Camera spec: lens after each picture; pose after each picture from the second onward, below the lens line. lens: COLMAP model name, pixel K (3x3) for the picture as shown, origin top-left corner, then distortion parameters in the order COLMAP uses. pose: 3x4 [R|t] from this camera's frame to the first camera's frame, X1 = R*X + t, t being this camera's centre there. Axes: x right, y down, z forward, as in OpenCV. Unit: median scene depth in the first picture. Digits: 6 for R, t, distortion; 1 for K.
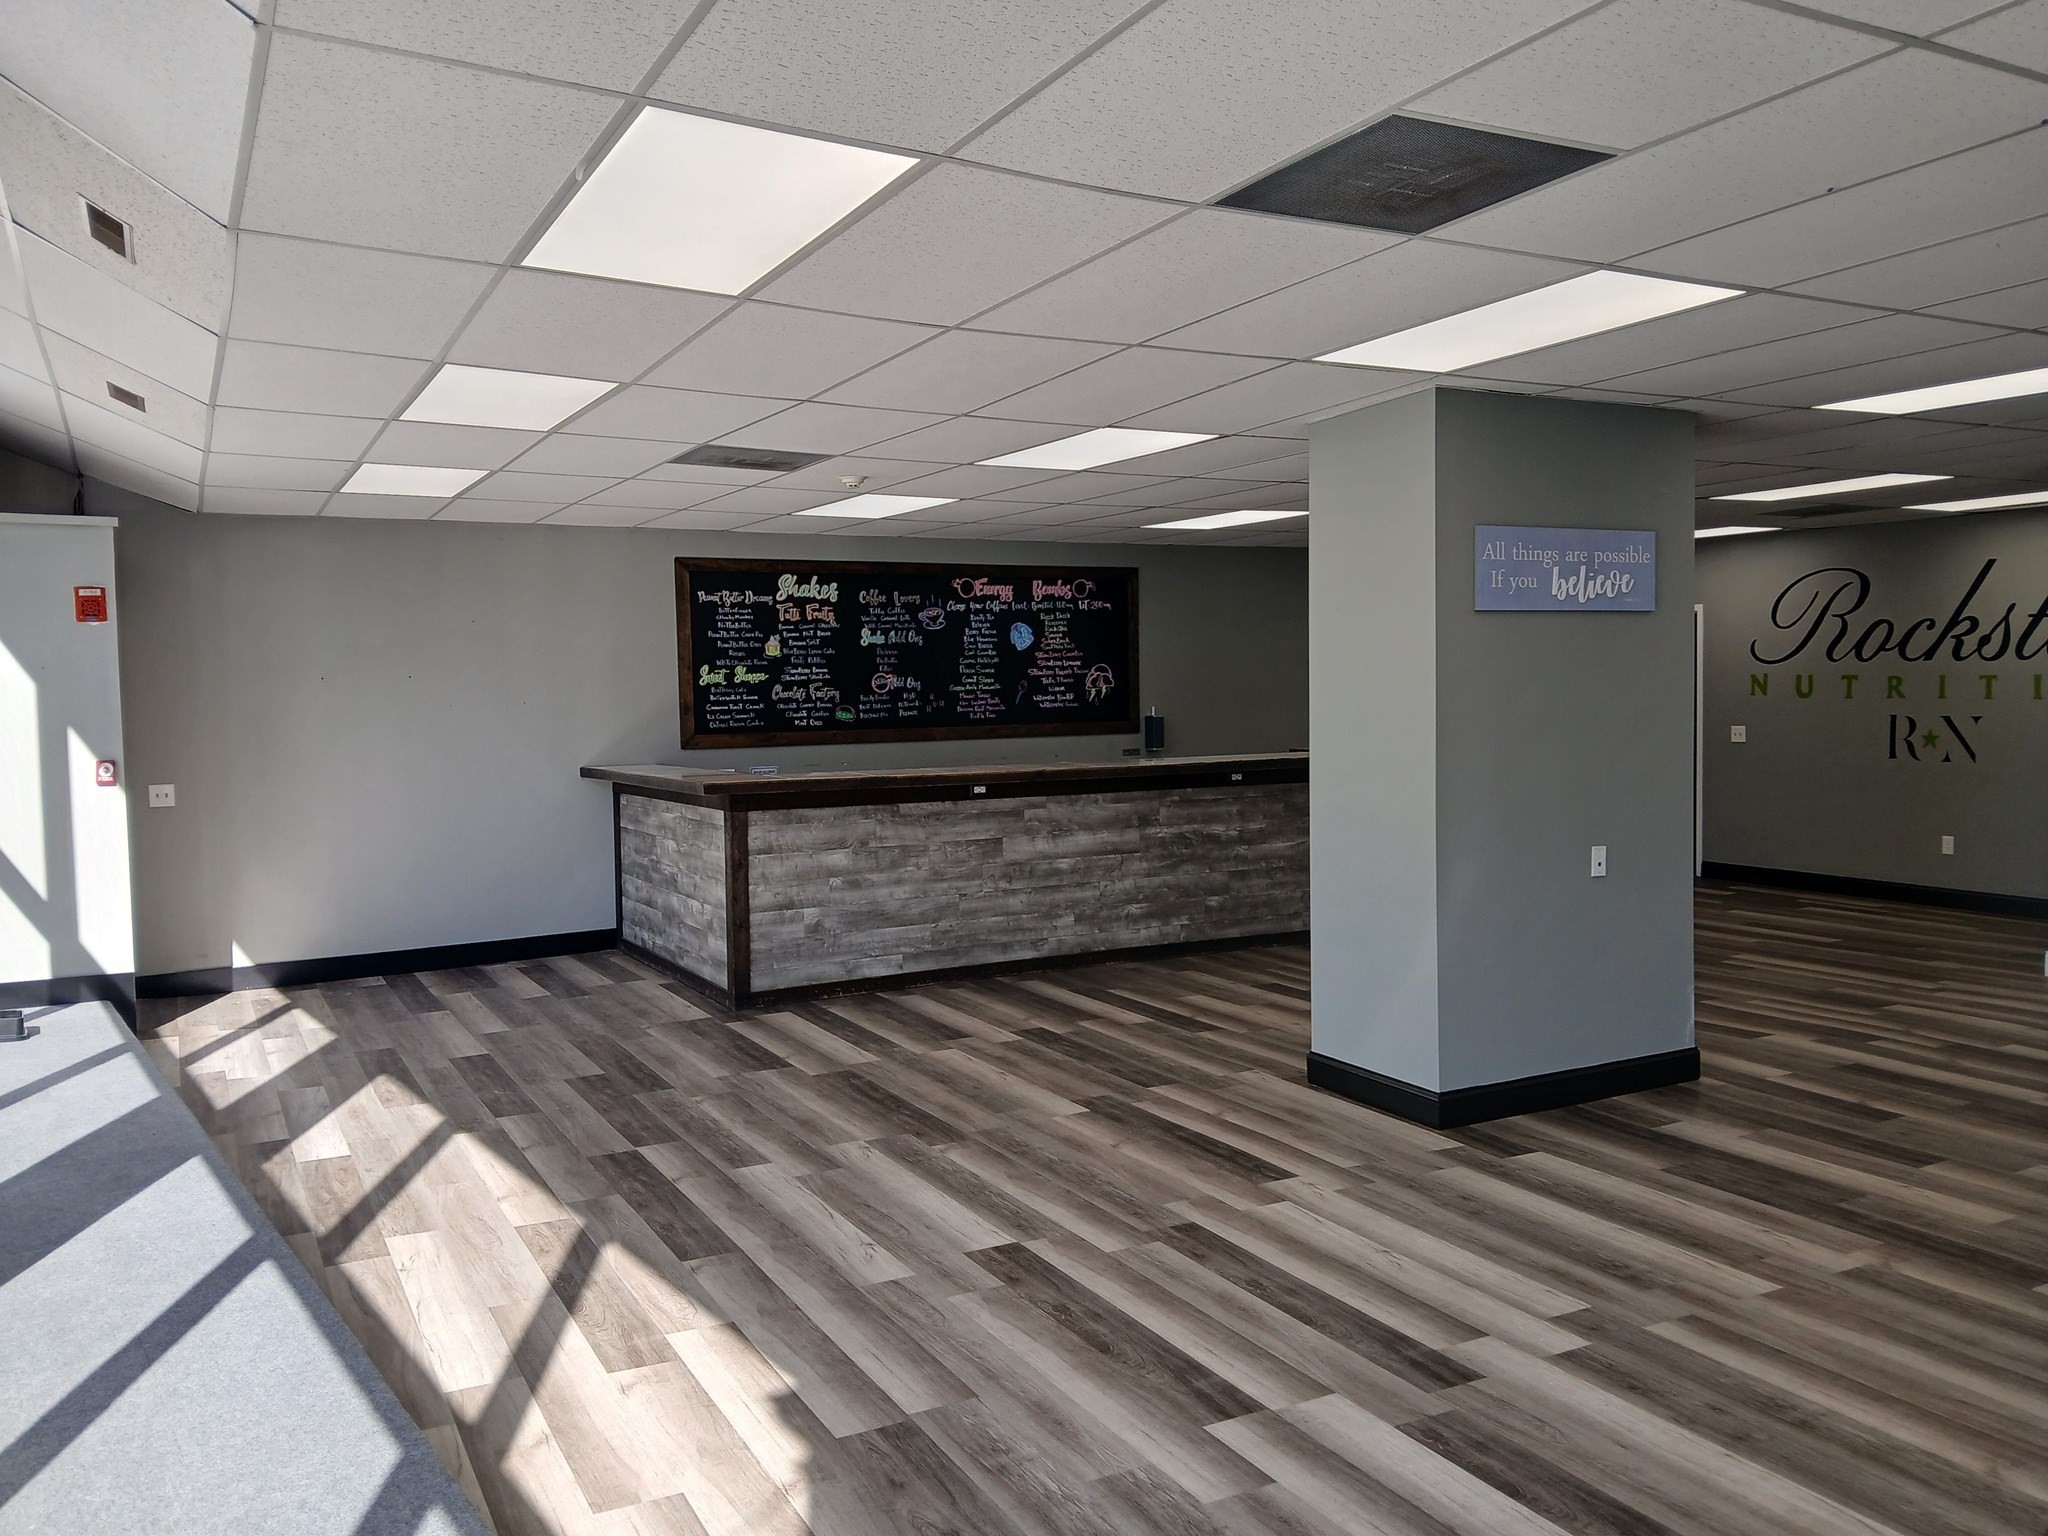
lens RADIAL K [[1602.5, 0, 1023.4], [0, 1602.5, 760.8], [0, 0, 1]] dist [0.008636, -0.057031]
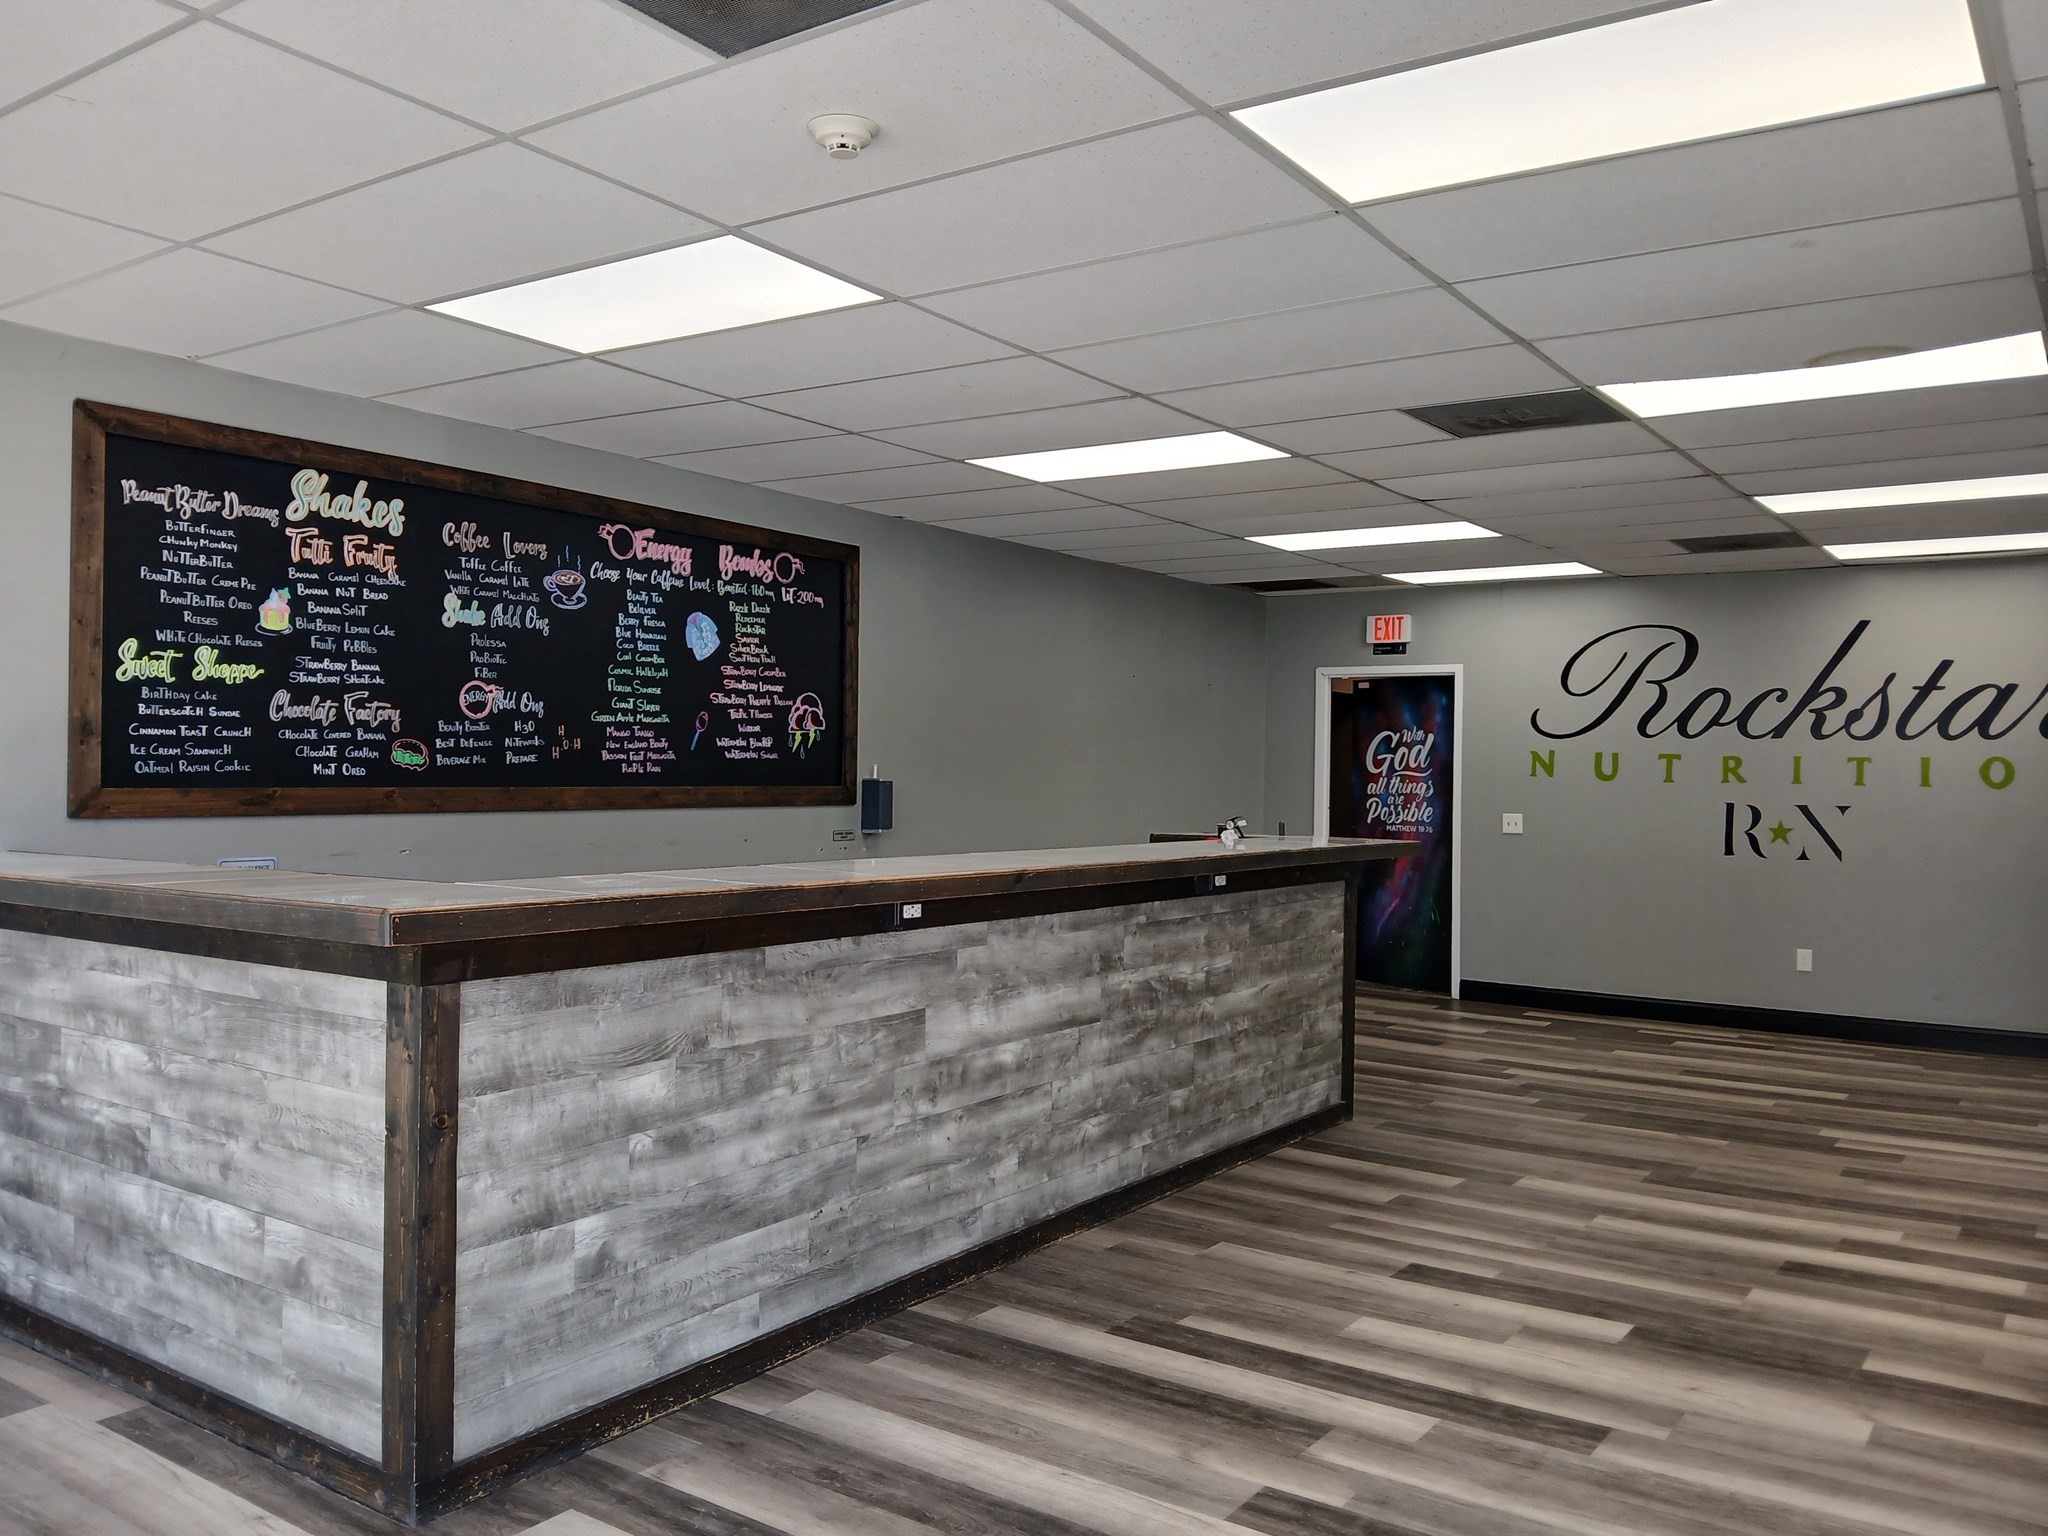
lens RADIAL K [[1602.5, 0, 1040.9], [0, 1602.5, 782.1], [0, 0, 1]] dist [0.008636, -0.057031]
pose [[0.891082, 0.027737, 0.452994, -0.171029], [-0.008892, 0.999006, -0.043677, 0.000274], [-0.453755, 0.034892, 0.890443, 0.465996]]
